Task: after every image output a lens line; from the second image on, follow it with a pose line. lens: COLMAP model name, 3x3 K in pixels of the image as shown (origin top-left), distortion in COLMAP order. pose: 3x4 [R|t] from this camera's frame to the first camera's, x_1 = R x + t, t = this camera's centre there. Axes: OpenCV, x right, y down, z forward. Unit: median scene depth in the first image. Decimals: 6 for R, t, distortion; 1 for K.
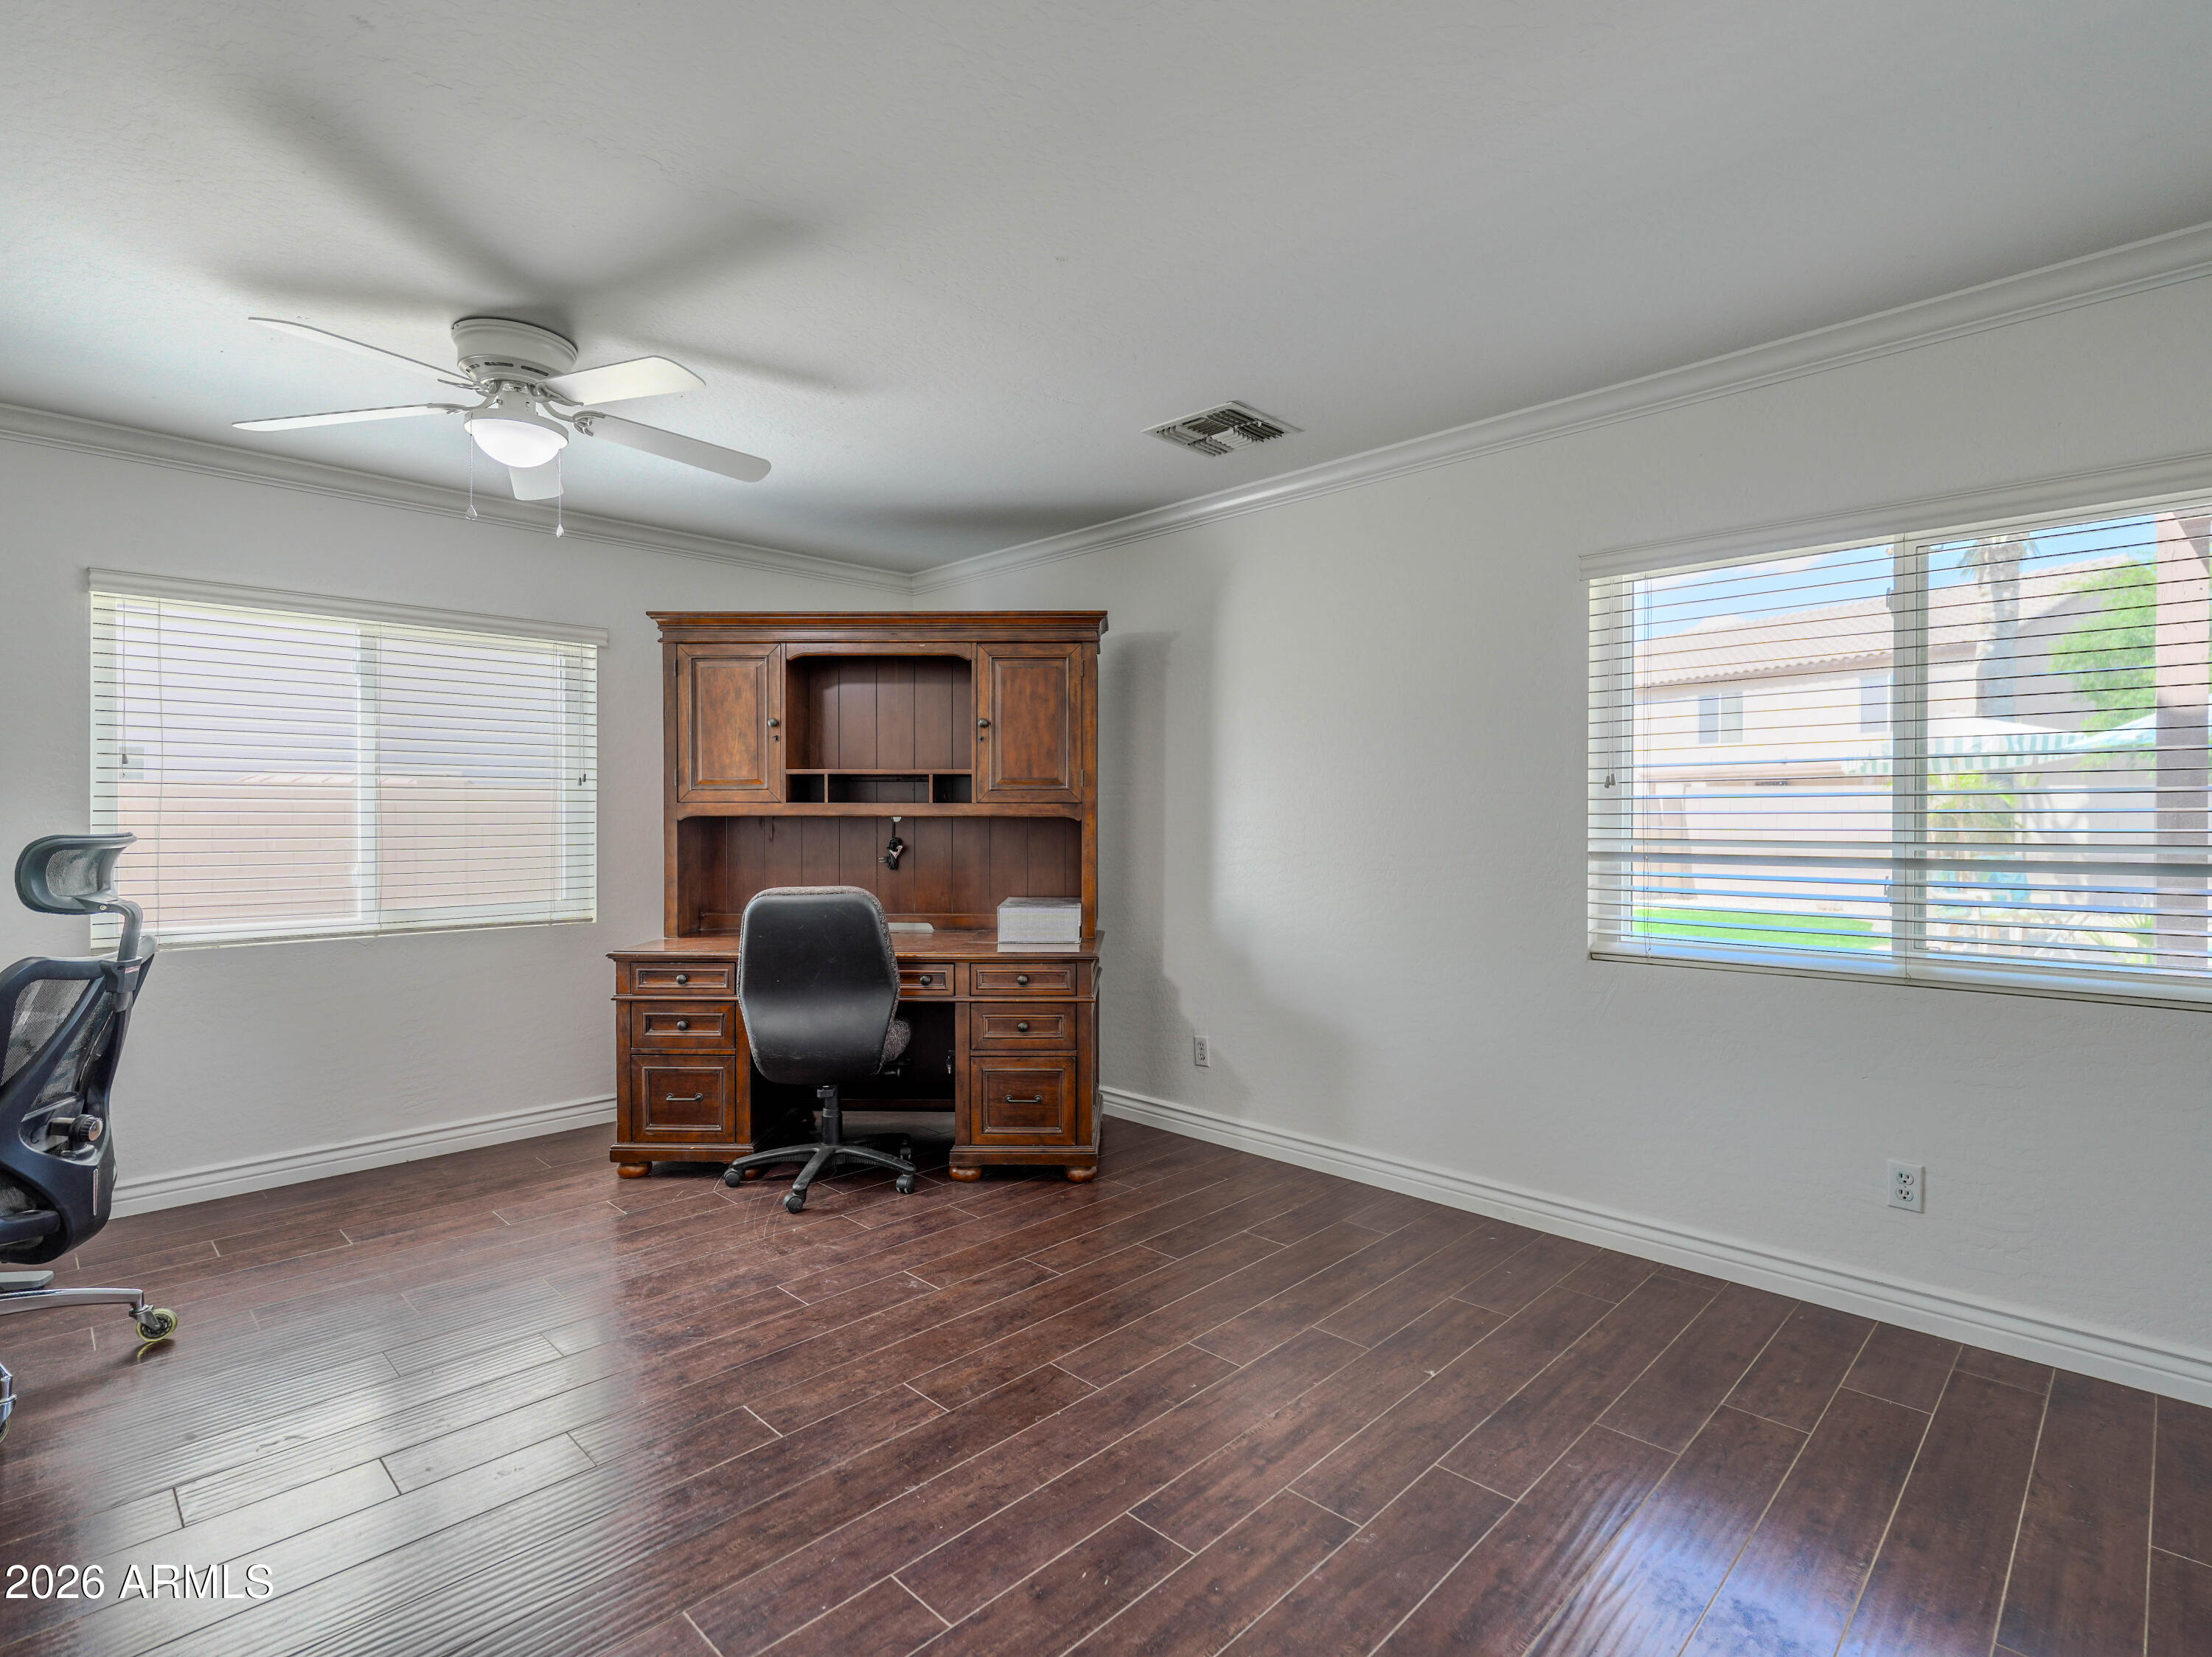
lens RADIAL K [[1090.9, 0, 1106.0], [0, 1090.9, 828.5], [0, 0, 1]] dist [0.002752, -0.000423]
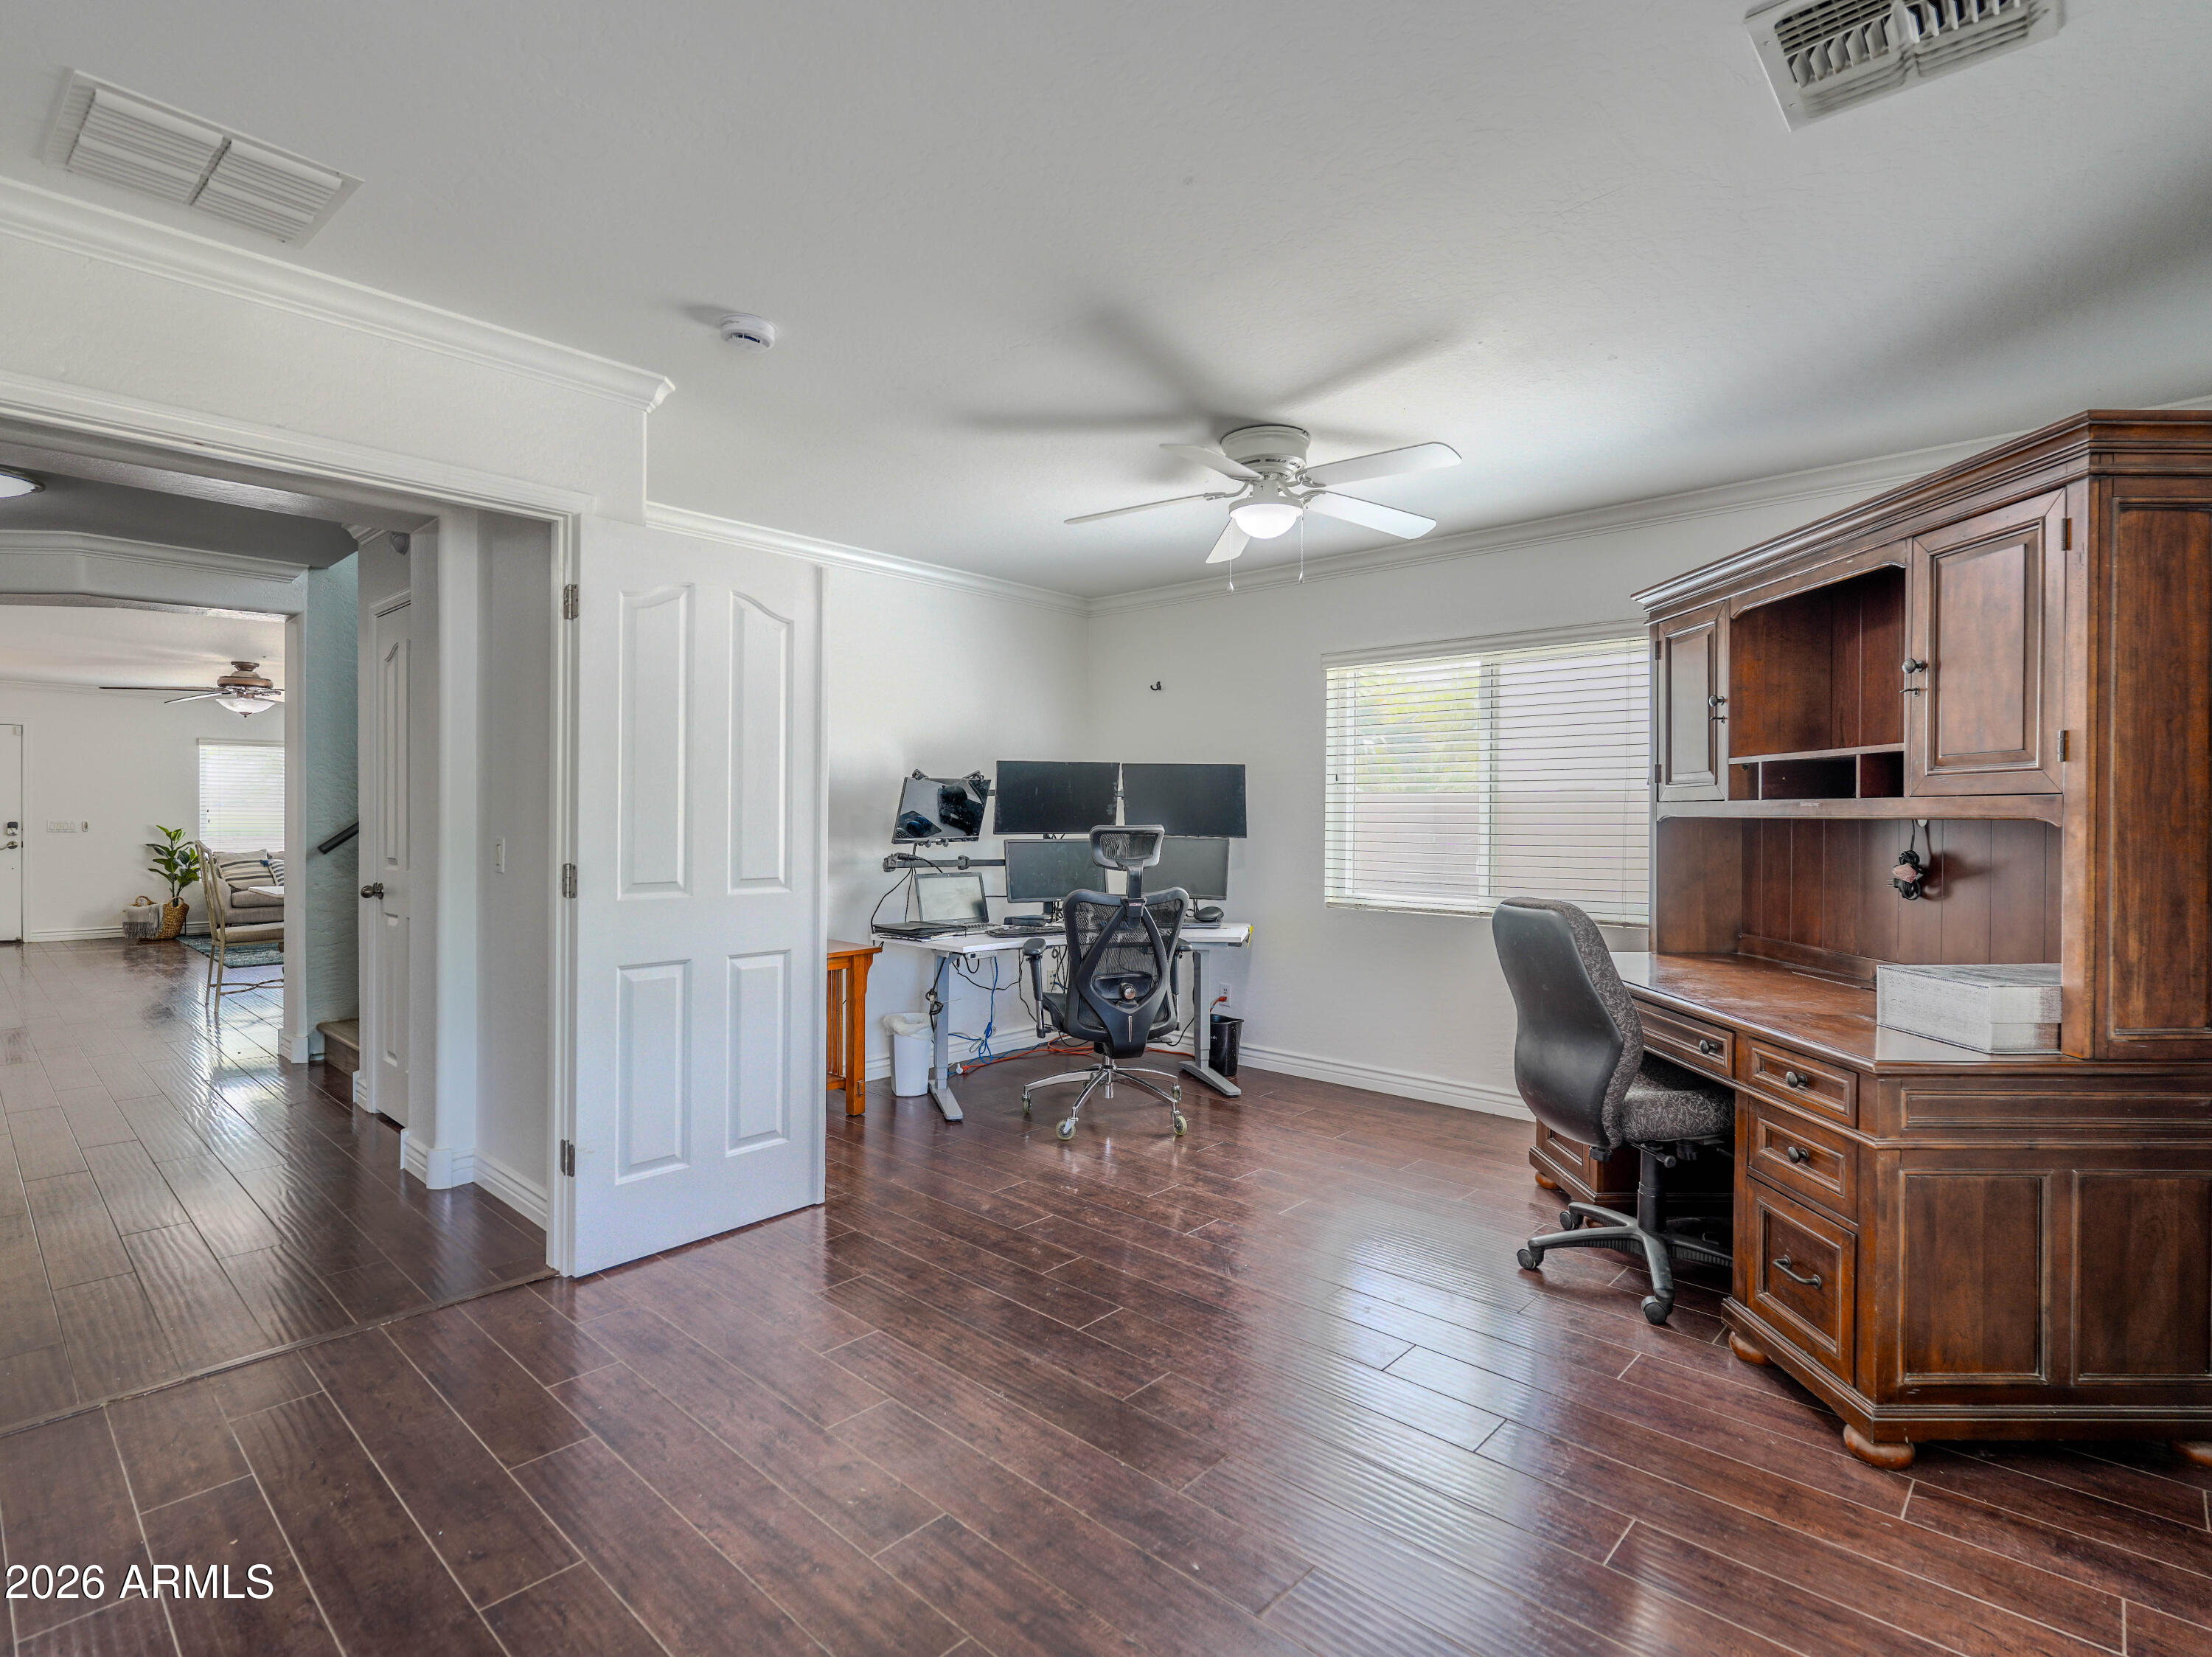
lens RADIAL K [[1090.9, 0, 1106.0], [0, 1090.9, 828.5], [0, 0, 1]] dist [0.002752, -0.000423]
pose [[0.030942, 0.013403, -0.999431, 0.534666], [-0.010729, 0.999857, 0.013077, -0.009177], [0.999464, 0.010318, 0.031081, 0.583252]]
